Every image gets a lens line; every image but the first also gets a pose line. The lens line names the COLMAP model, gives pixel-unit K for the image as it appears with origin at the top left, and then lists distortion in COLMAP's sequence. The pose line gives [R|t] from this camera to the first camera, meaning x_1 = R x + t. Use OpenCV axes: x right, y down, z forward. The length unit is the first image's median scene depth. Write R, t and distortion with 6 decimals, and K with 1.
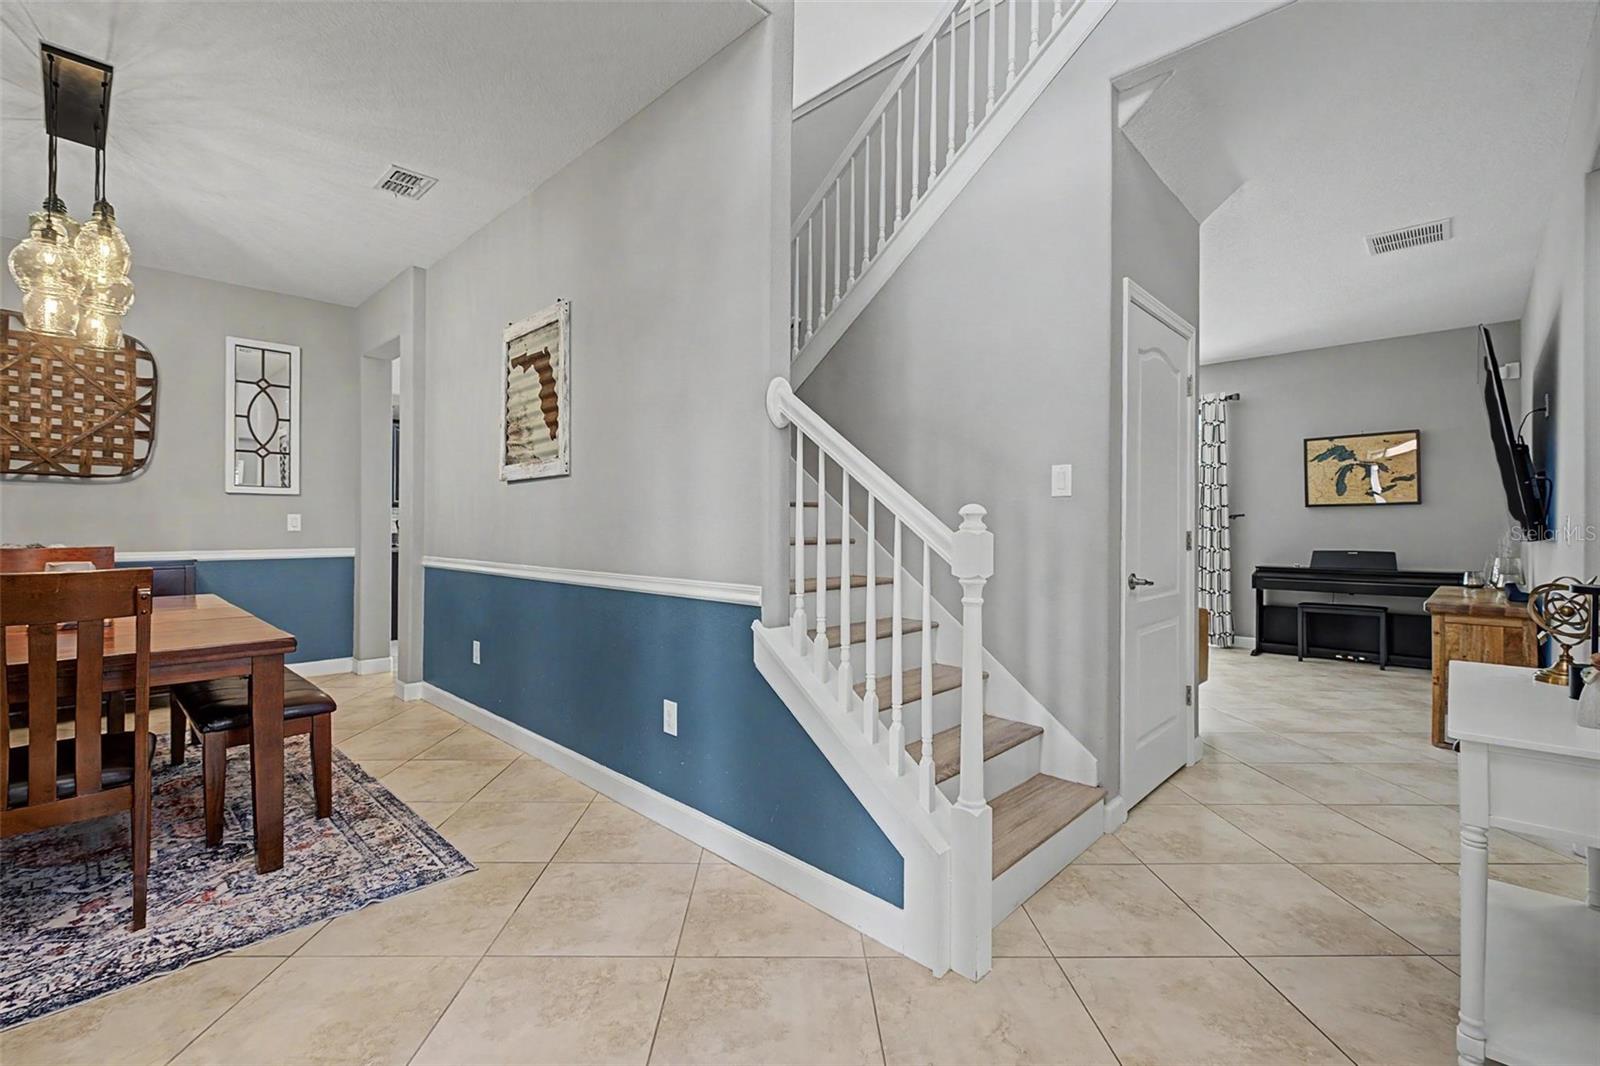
lens RADIAL K [[689.1, 0, 803.6], [0, 689.1, 527.7], [0, 0, 1]] dist [0.001226, -0.000408]
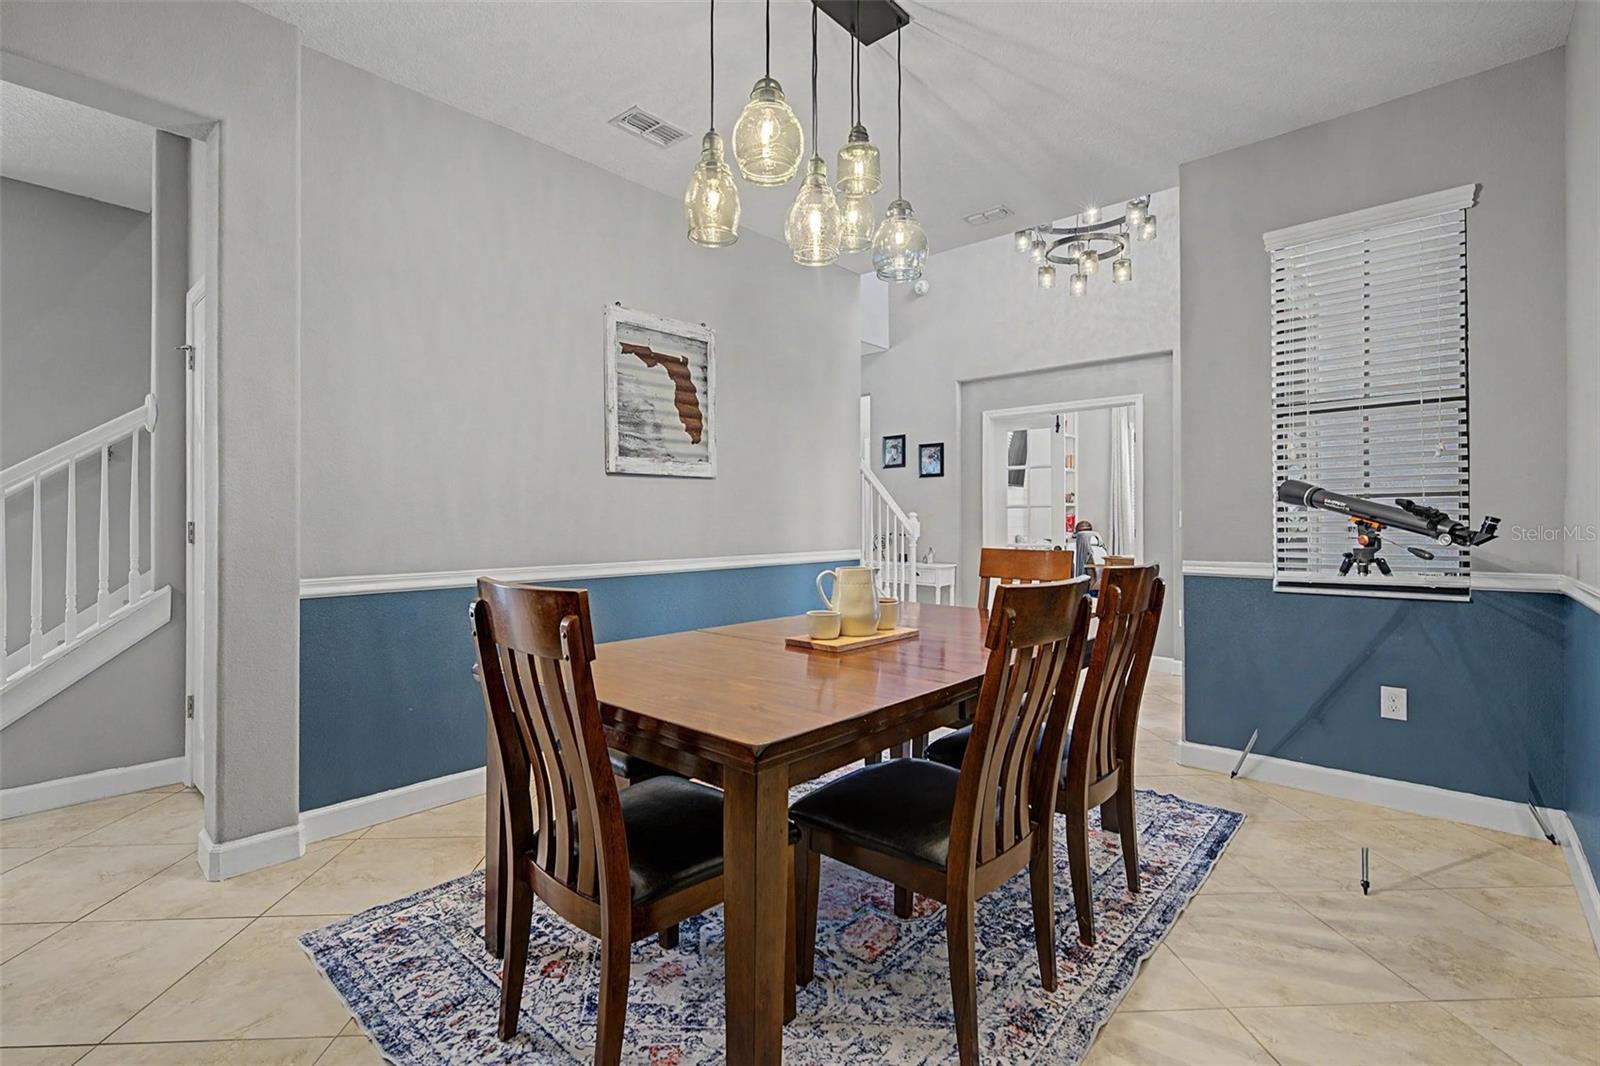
lens RADIAL K [[713.4, 0, 786.3], [0, 713.4, 528.8], [0, 0, 1]] dist [0.001654, -0.000770]
pose [[-0.011645, -0.021380, 0.999704, -1.422708], [0.002949, 0.999766, 0.021416, -0.012749], [-0.999928, 0.003198, -0.011579, 0.803718]]
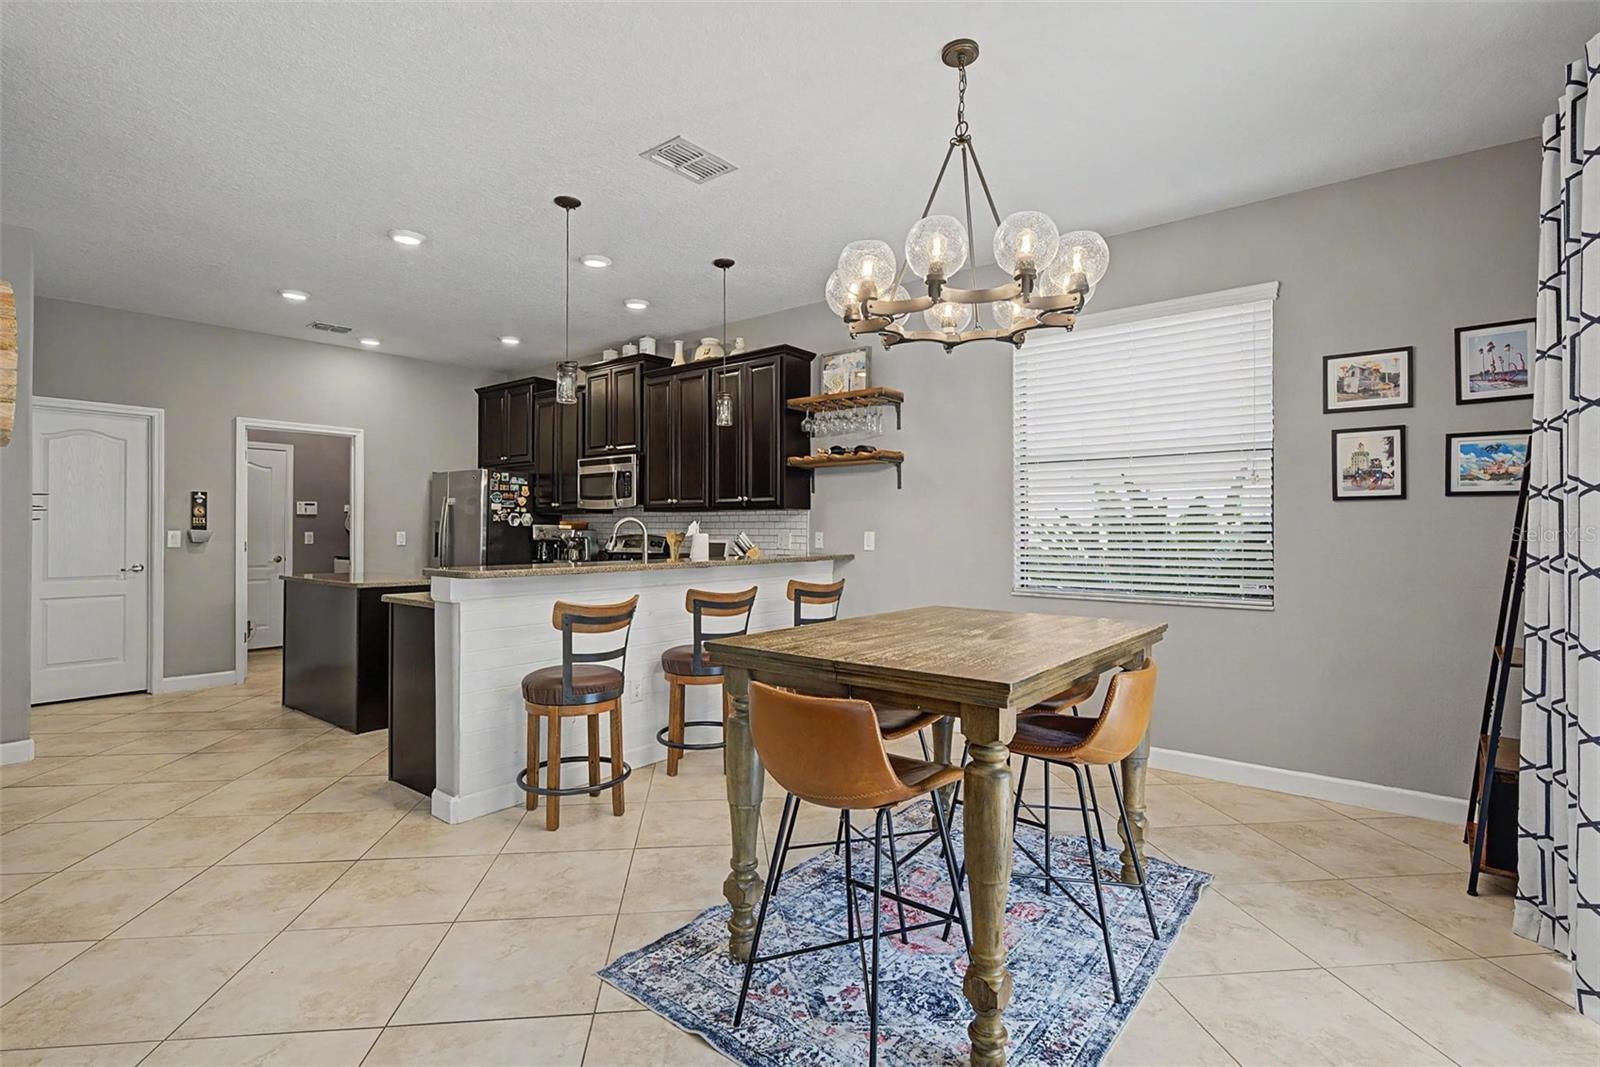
lens RADIAL K [[772.8, 0, 792.0], [0, 772.8, 524.5], [0, 0, 1]] dist [-0.000380, 0.001687]
pose [[0.073208, -0.007186, -0.997291, 0.258435], [-0.014826, 0.999856, -0.008292, -0.194021], [0.997206, 0.015393, 0.073091, 0.445291]]
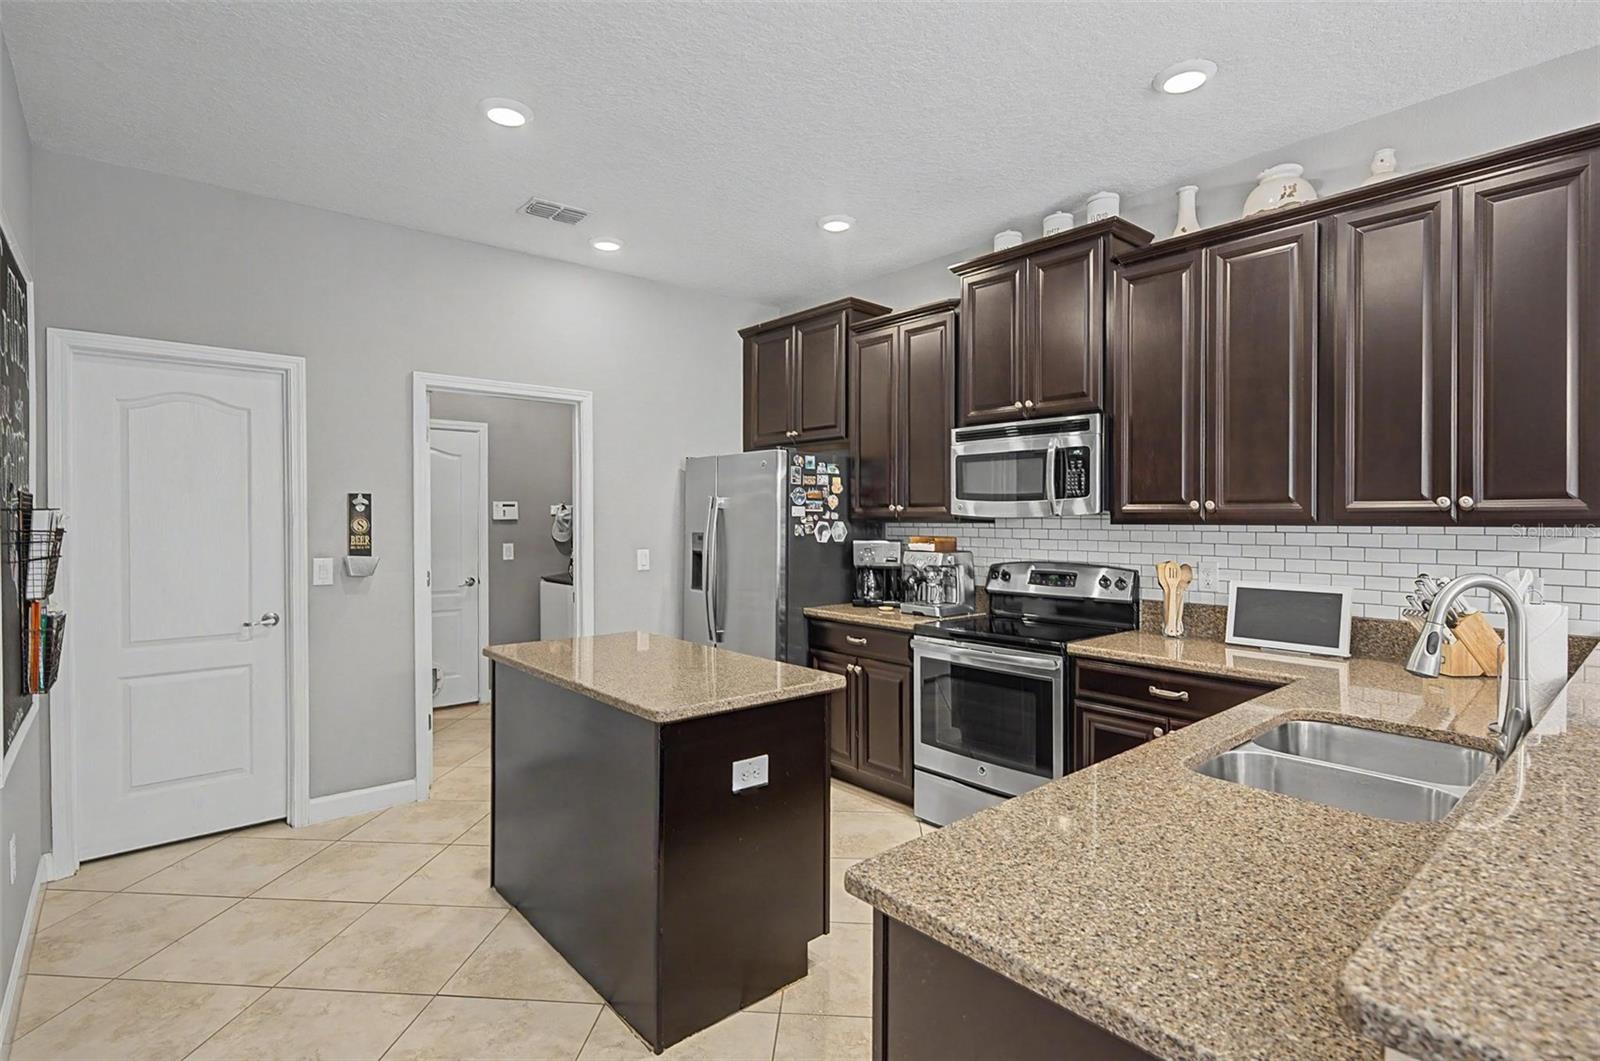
lens RADIAL K [[772.8, 0, 791.1], [0, 772.8, 523.9], [0, 0, 1]] dist [-0.000380, 0.001687]
pose [[-0.108853, 0.009779, -0.994010, -0.911310], [-0.011779, 0.999869, 0.011127, -0.257038], [0.993988, 0.012920, -0.108723, -0.247240]]
